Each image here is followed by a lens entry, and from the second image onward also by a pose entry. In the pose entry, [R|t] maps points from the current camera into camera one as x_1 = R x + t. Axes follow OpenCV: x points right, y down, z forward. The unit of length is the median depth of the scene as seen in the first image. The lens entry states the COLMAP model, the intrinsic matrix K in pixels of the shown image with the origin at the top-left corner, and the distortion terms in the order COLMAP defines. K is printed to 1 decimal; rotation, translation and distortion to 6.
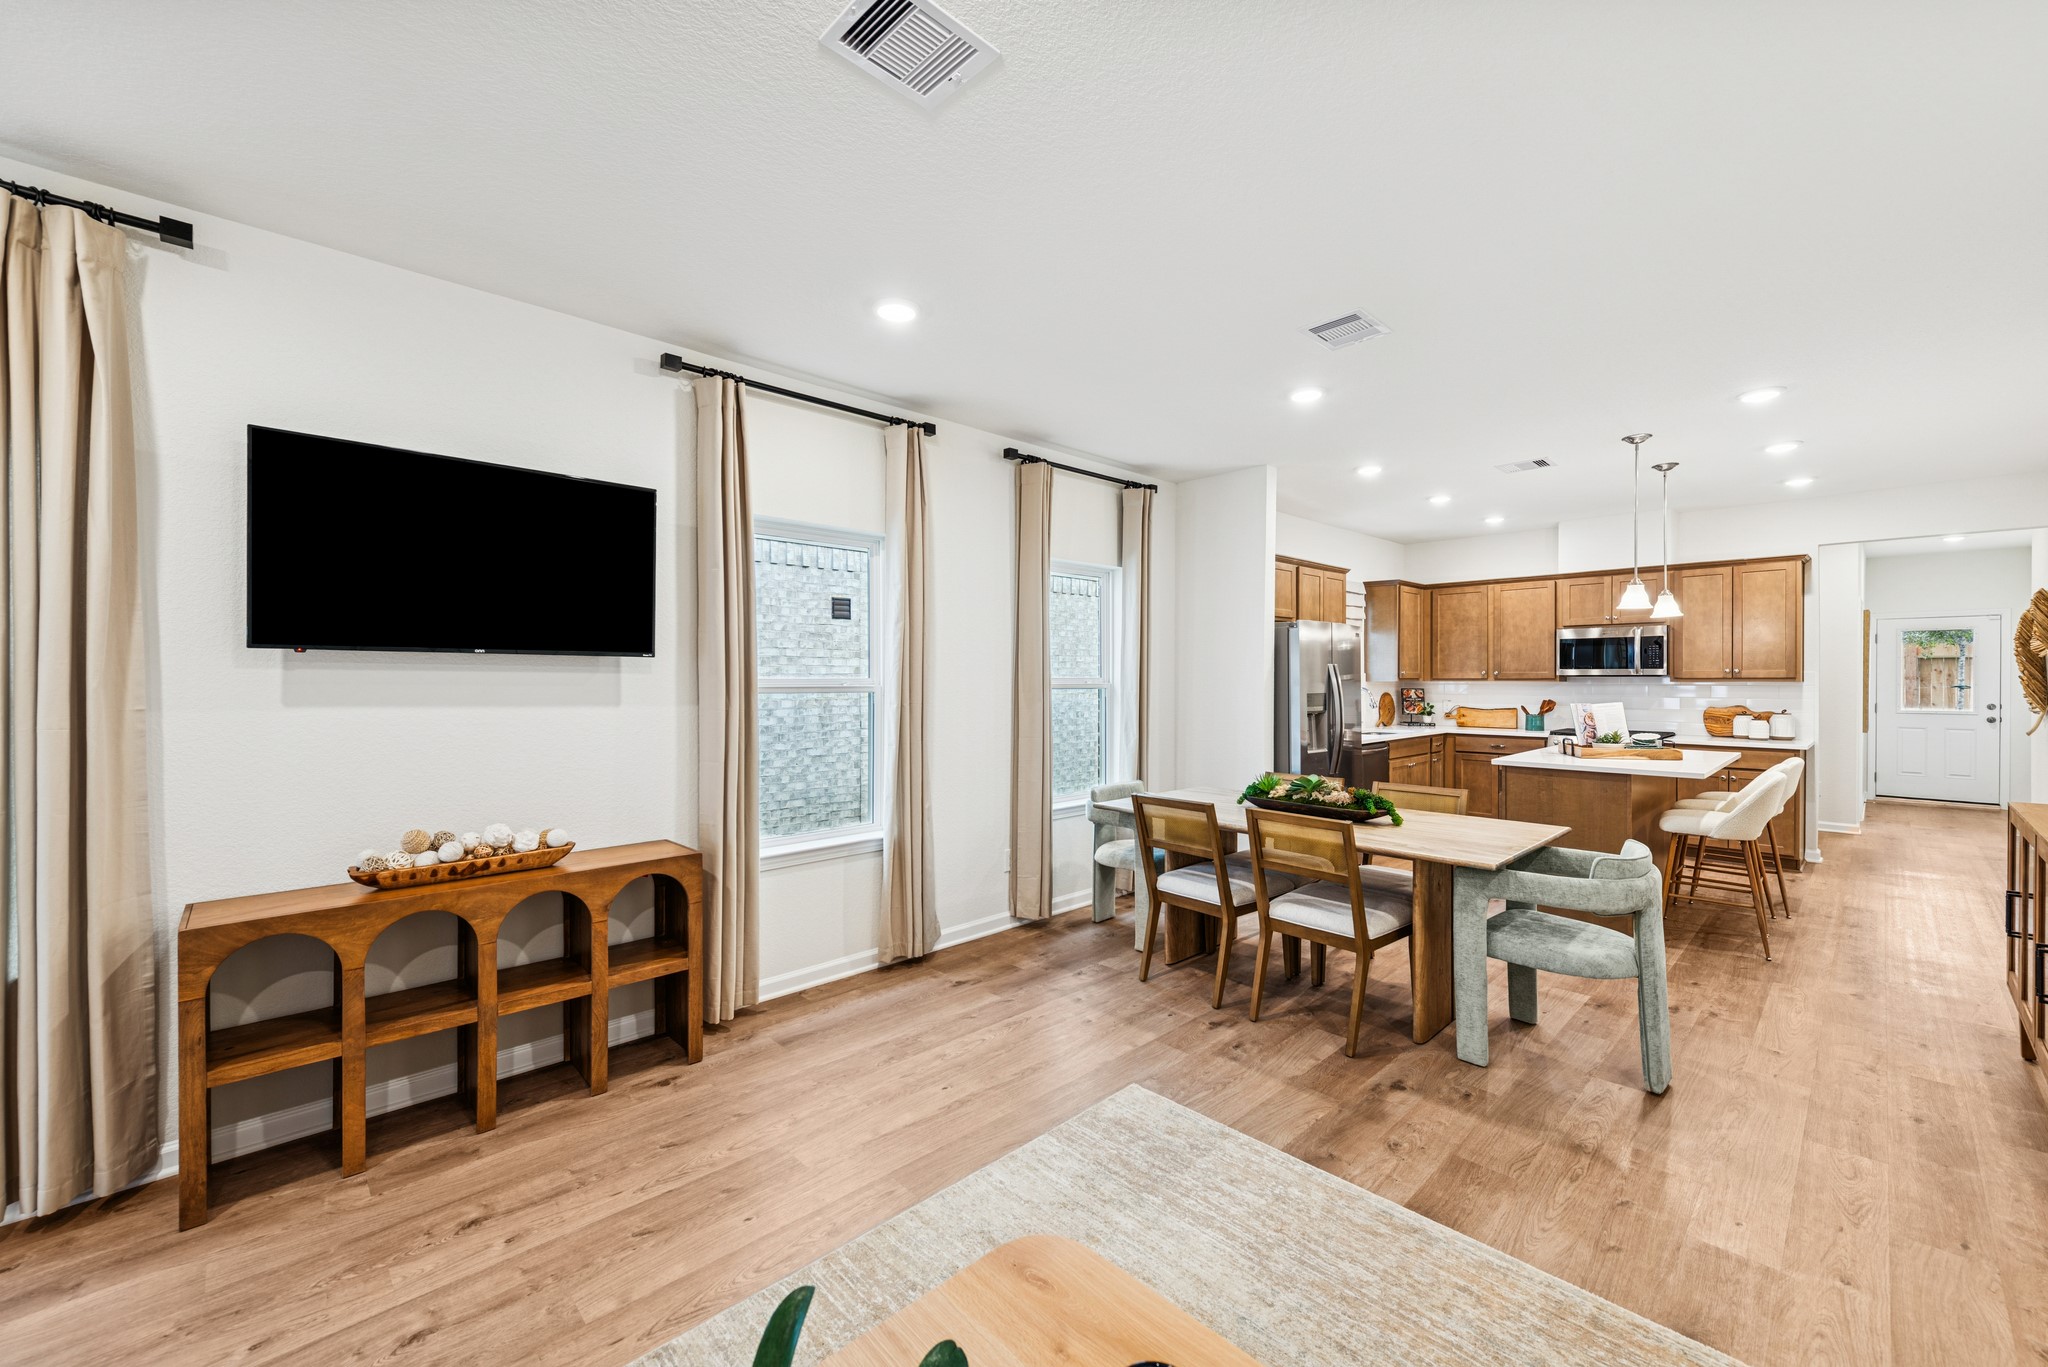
lens RADIAL K [[824.7, 0, 1026.8], [0, 824.7, 680.1], [0, 0, 1]] dist [0.012861, -0.002209]
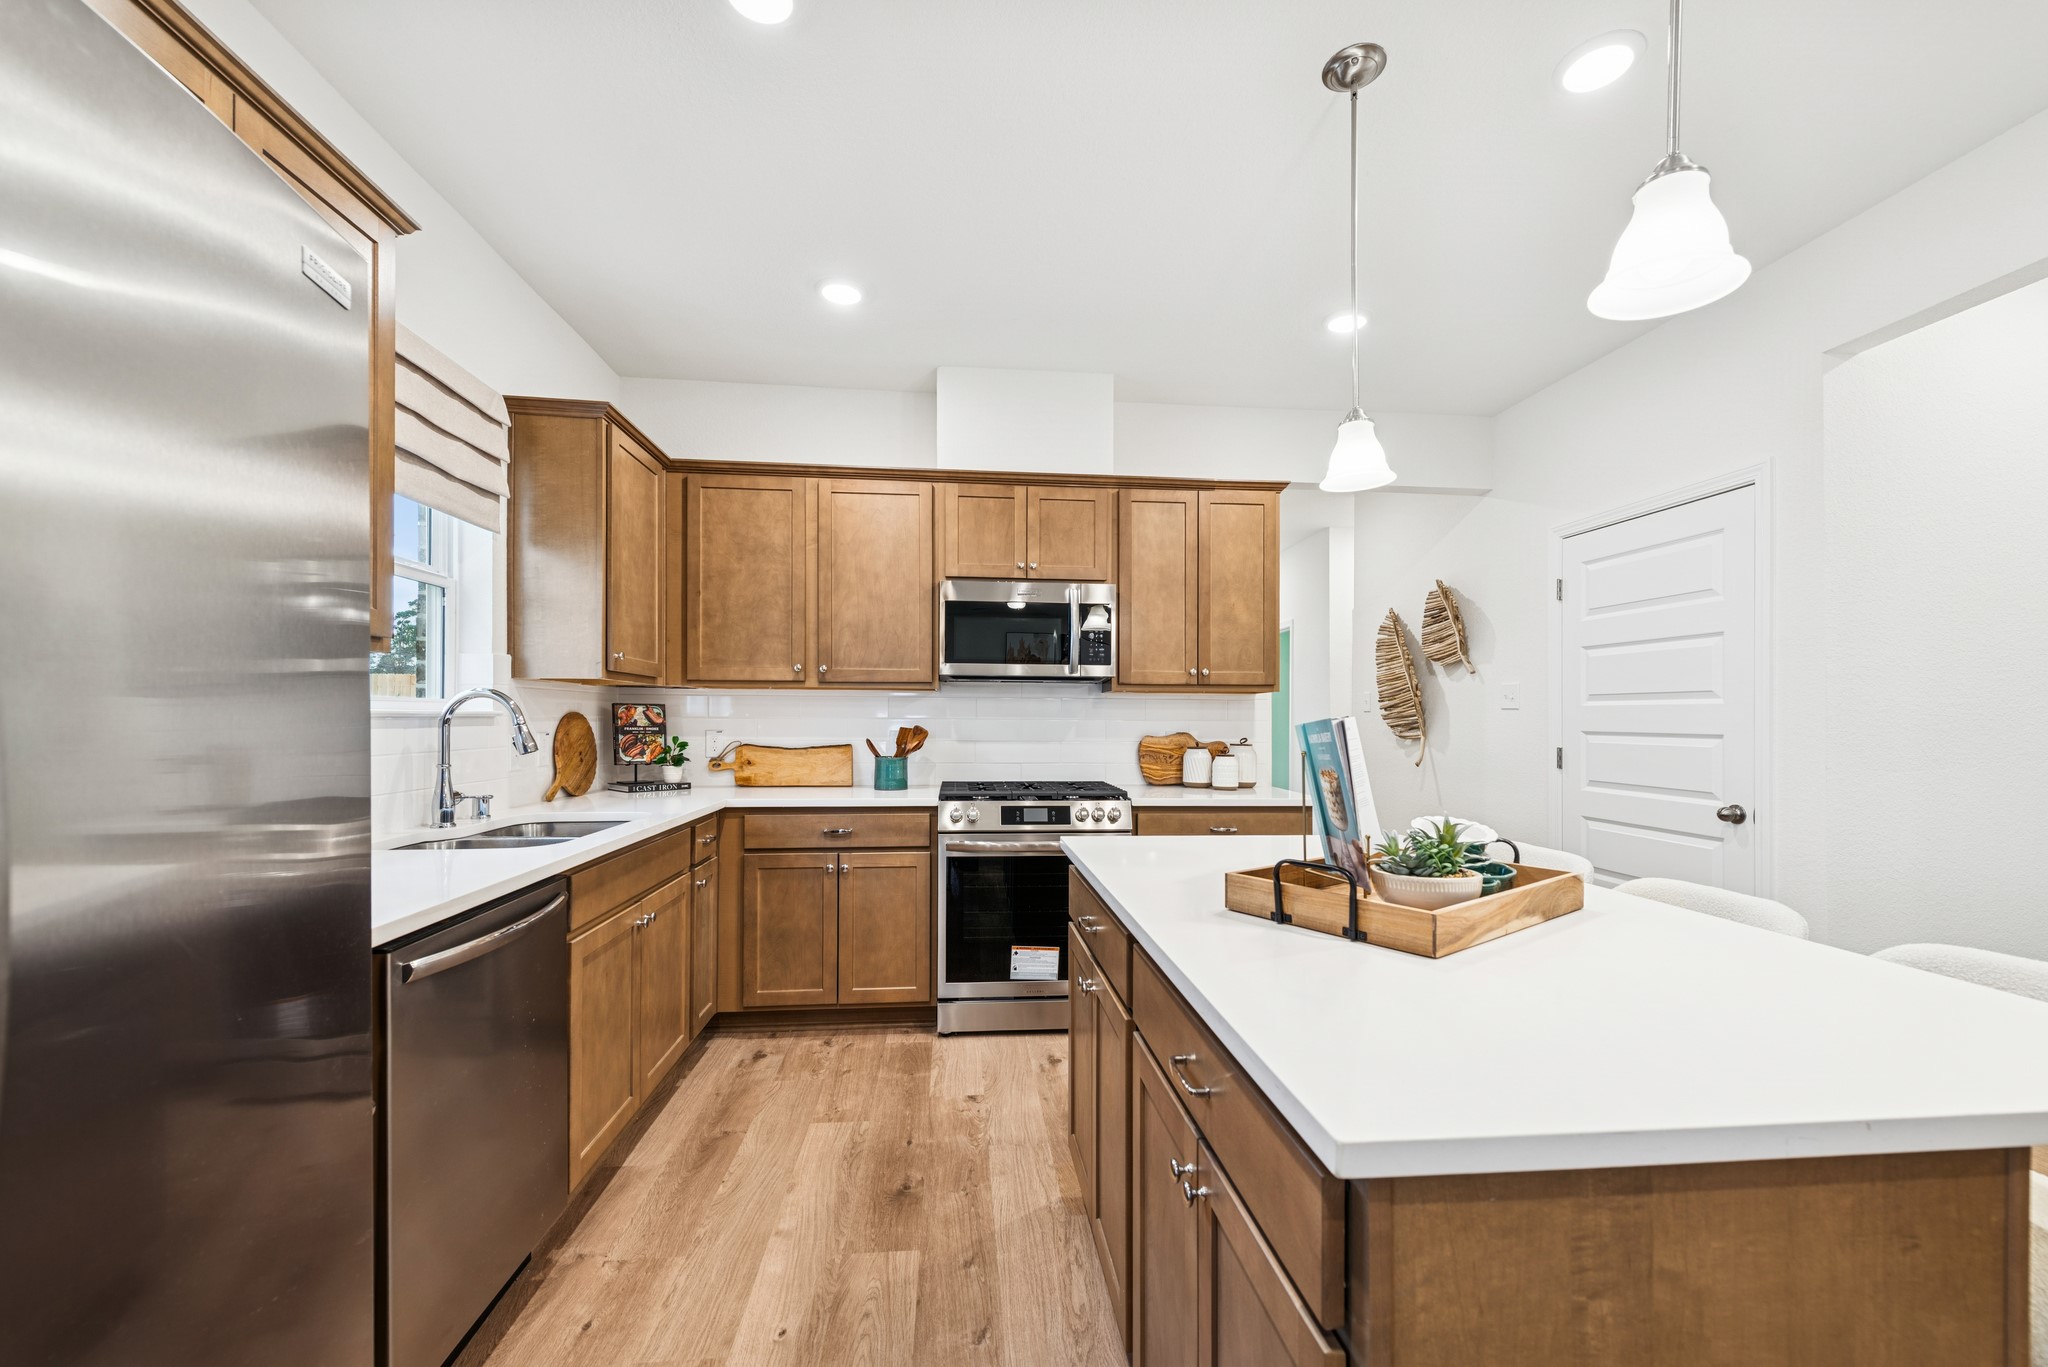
lens RADIAL K [[824.7, 0, 1035.1], [0, 824.7, 716.3], [0, 0, 1]] dist [0.012861, -0.002209]
pose [[0.621275, 0.004441, 0.783580, 0.281527], [-0.005392, 0.999984, -0.001393, 0.017762], [-0.783574, -0.003360, 0.621289, 0.624817]]
